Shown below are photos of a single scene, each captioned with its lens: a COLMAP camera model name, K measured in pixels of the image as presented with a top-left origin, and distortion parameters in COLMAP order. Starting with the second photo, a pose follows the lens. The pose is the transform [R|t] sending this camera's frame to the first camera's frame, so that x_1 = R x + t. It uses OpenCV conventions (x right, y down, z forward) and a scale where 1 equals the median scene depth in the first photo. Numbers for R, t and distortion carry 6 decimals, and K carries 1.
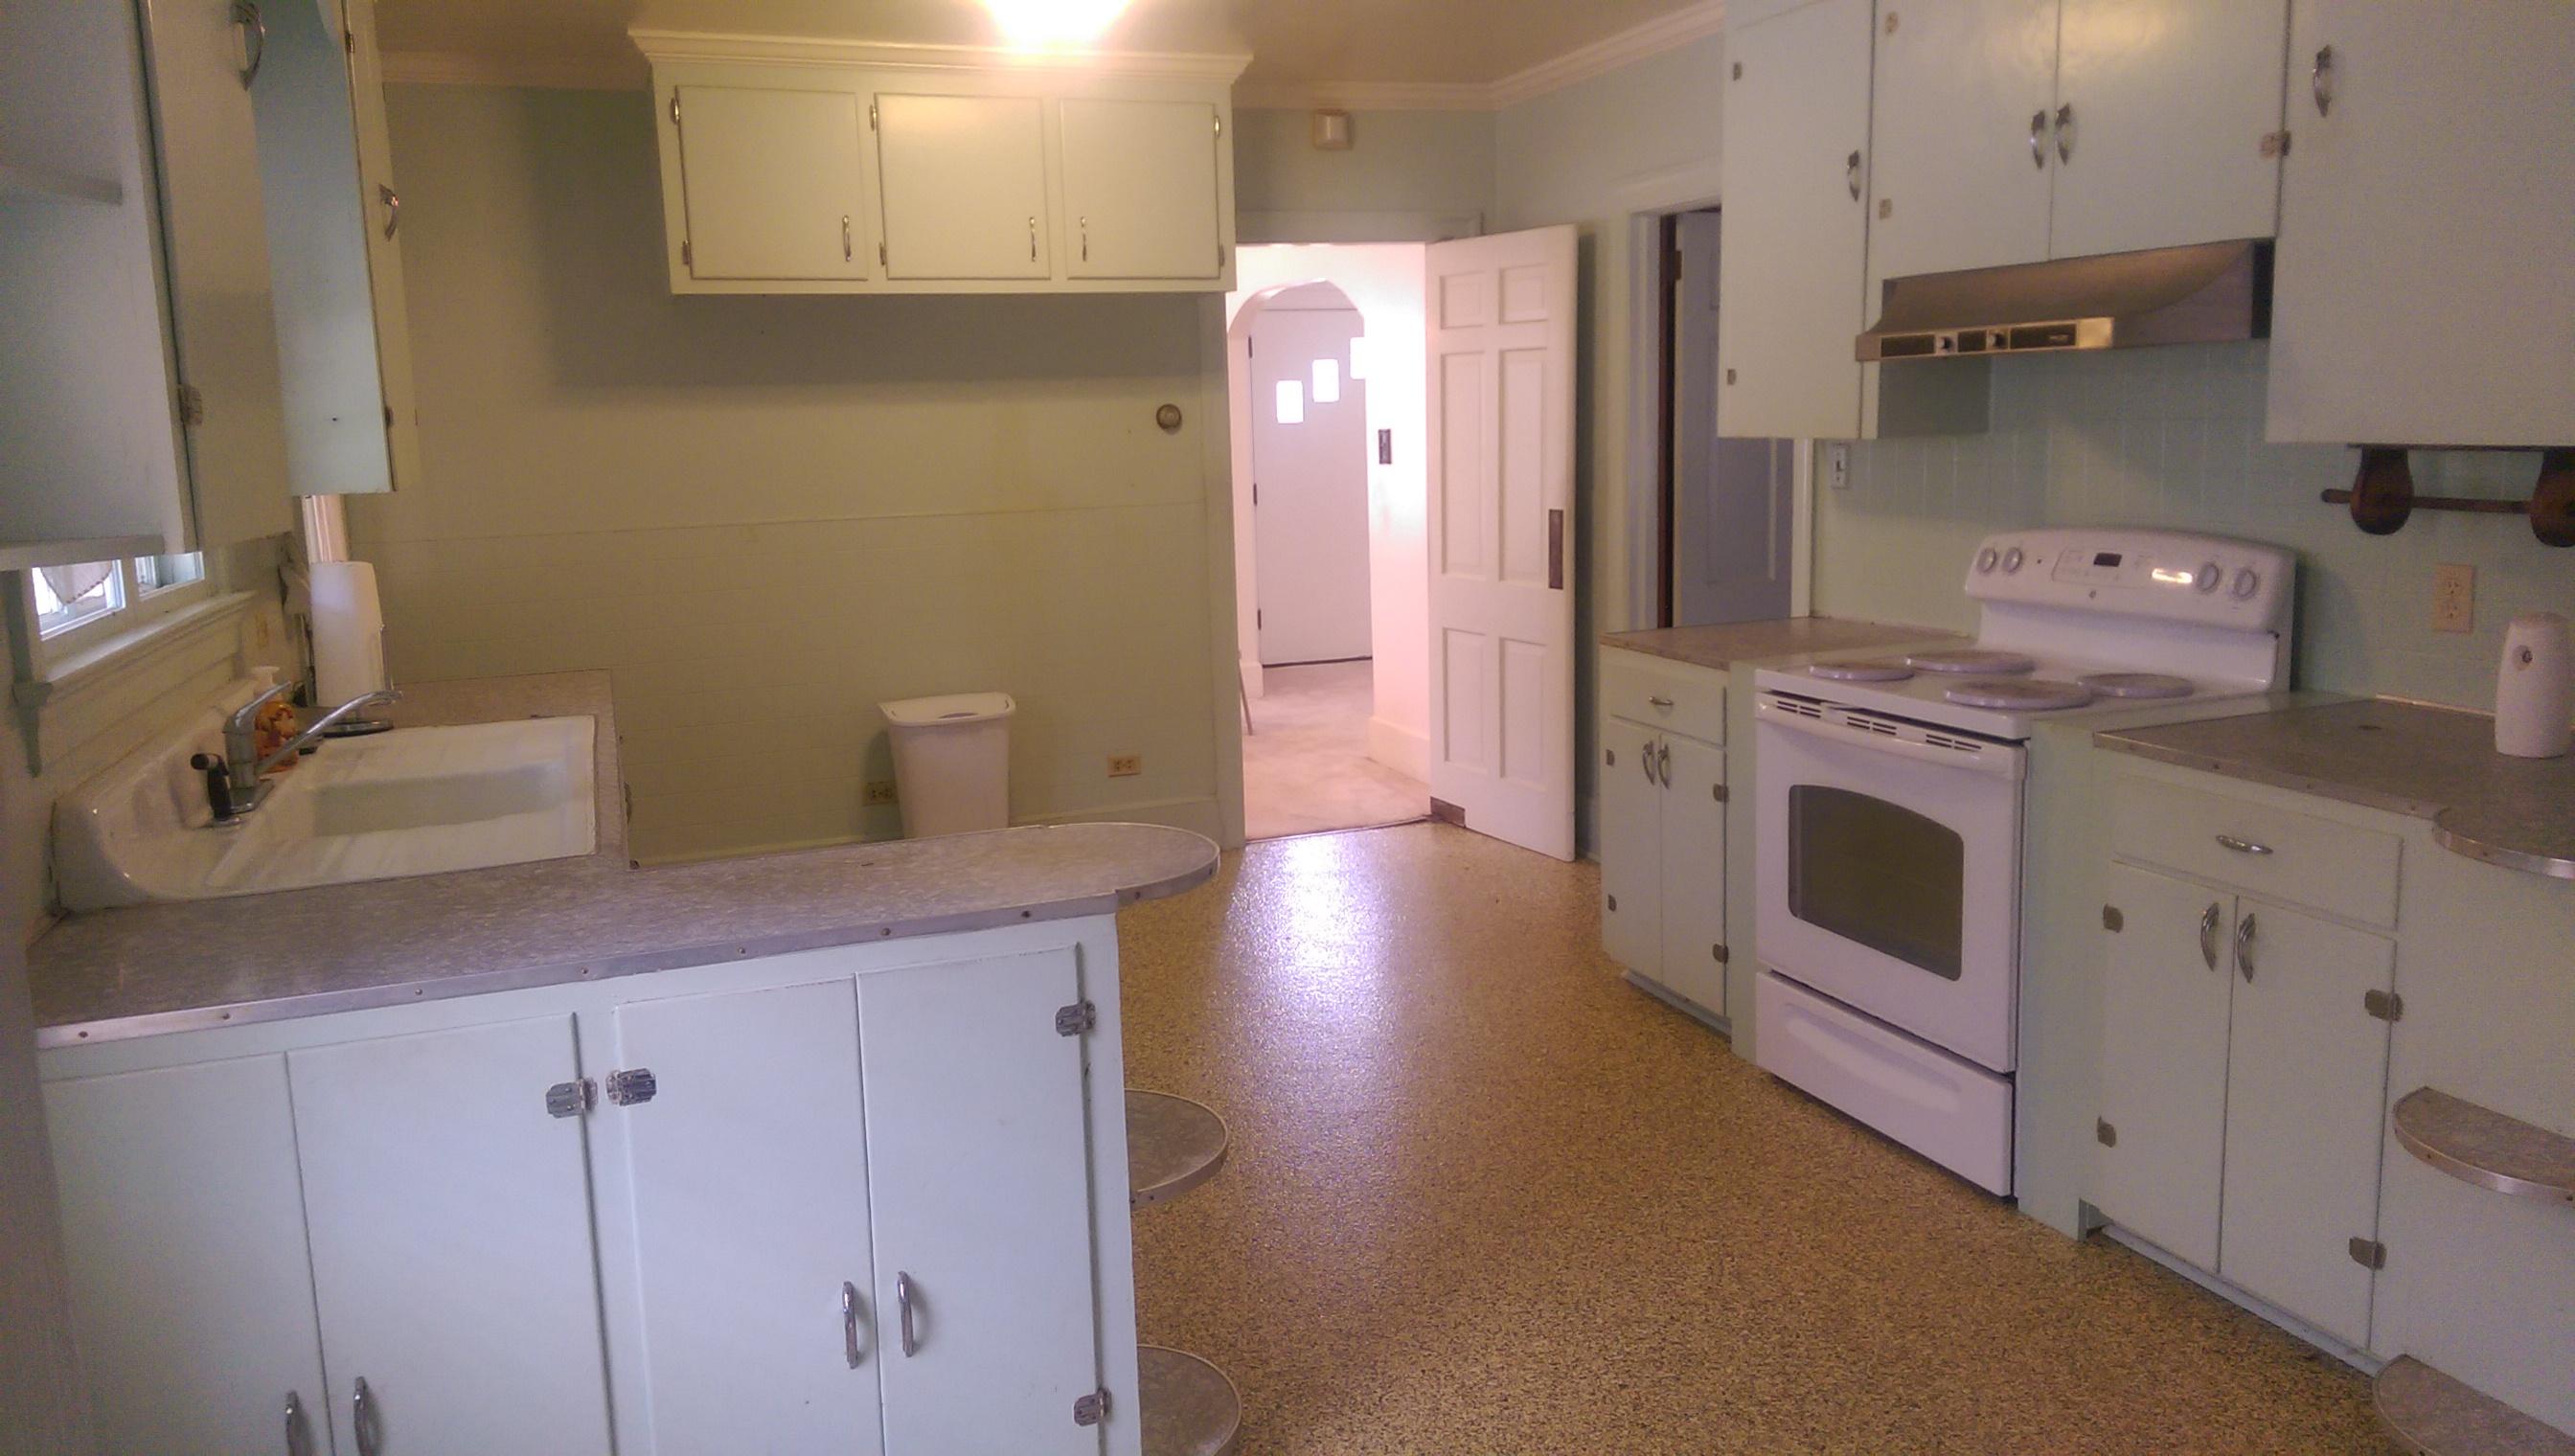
lens RADIAL K [[1840.0, 0, 1256.5], [0, 1840.0, 697.6], [0, 0, 1]] dist [0.089057, -0.164159]
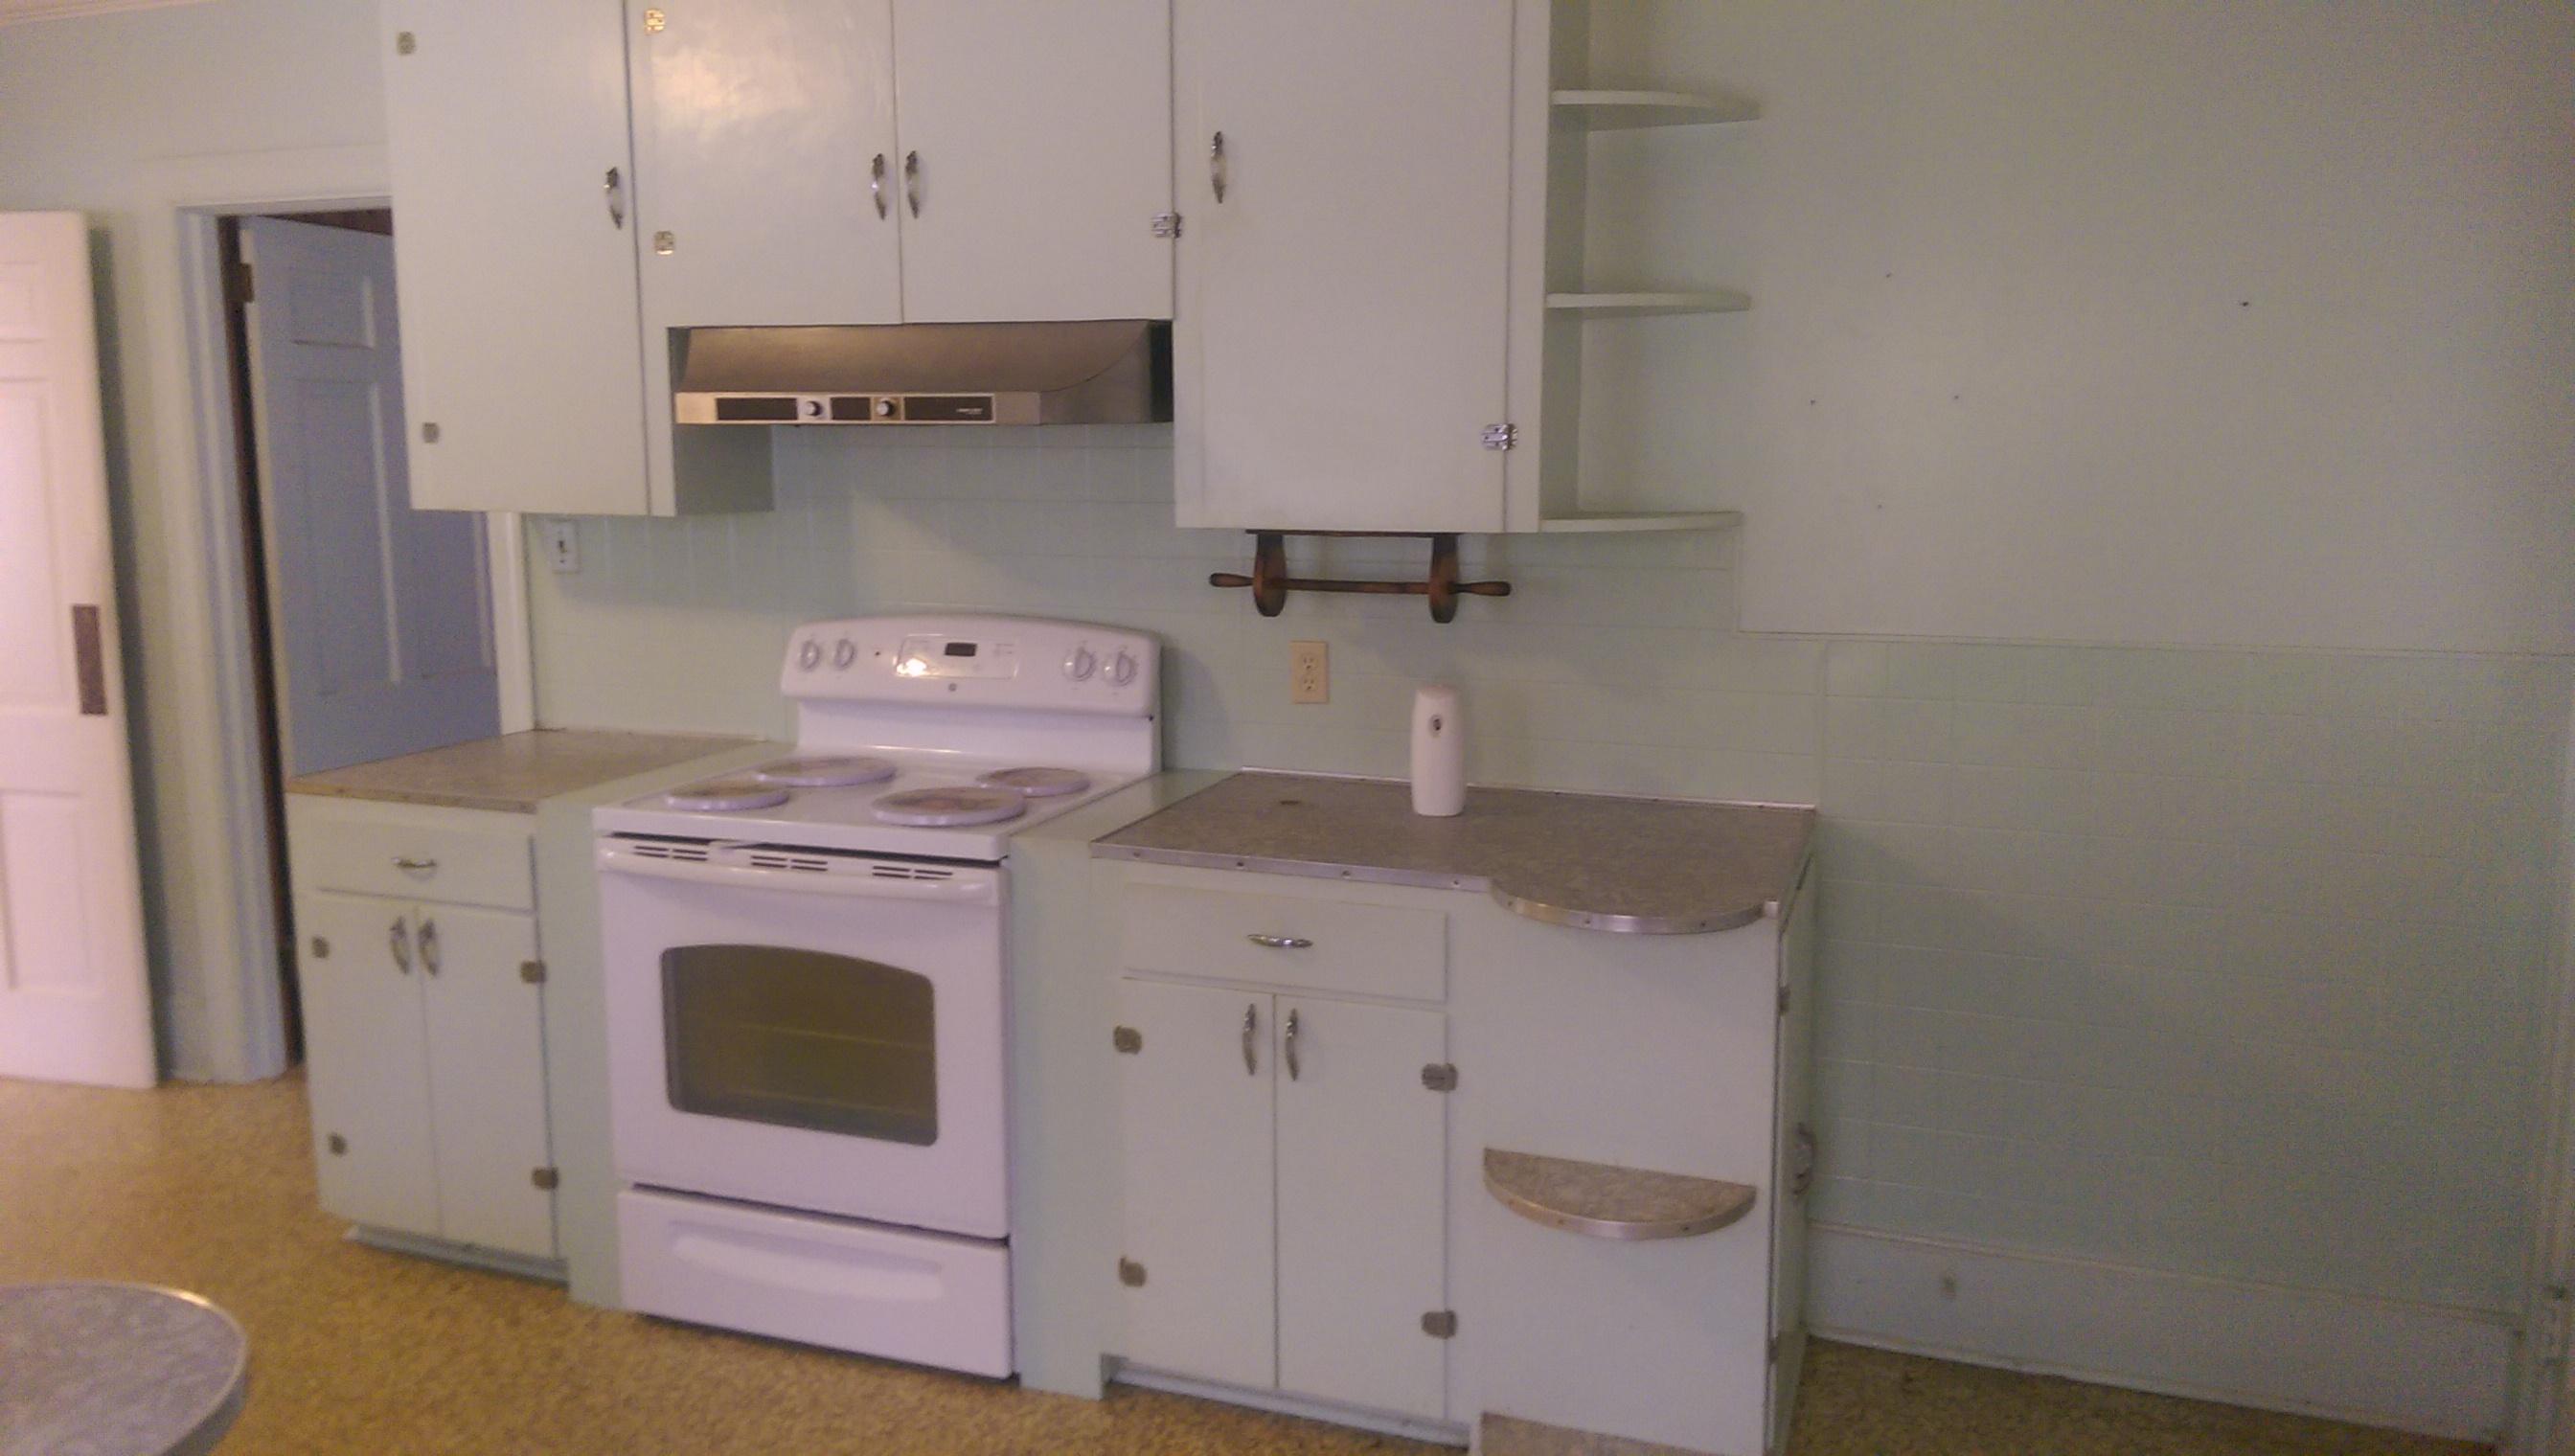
lens RADIAL K [[1840.0, 0, 1256.5], [0, 1840.0, 697.6], [0, 0, 1]] dist [0.089057, -0.164159]
pose [[0.631837, -0.070736, 0.771867, -0.168435], [0.097171, 0.995199, 0.011660, -0.047578], [-0.768986, 0.067636, 0.635677, 0.306771]]
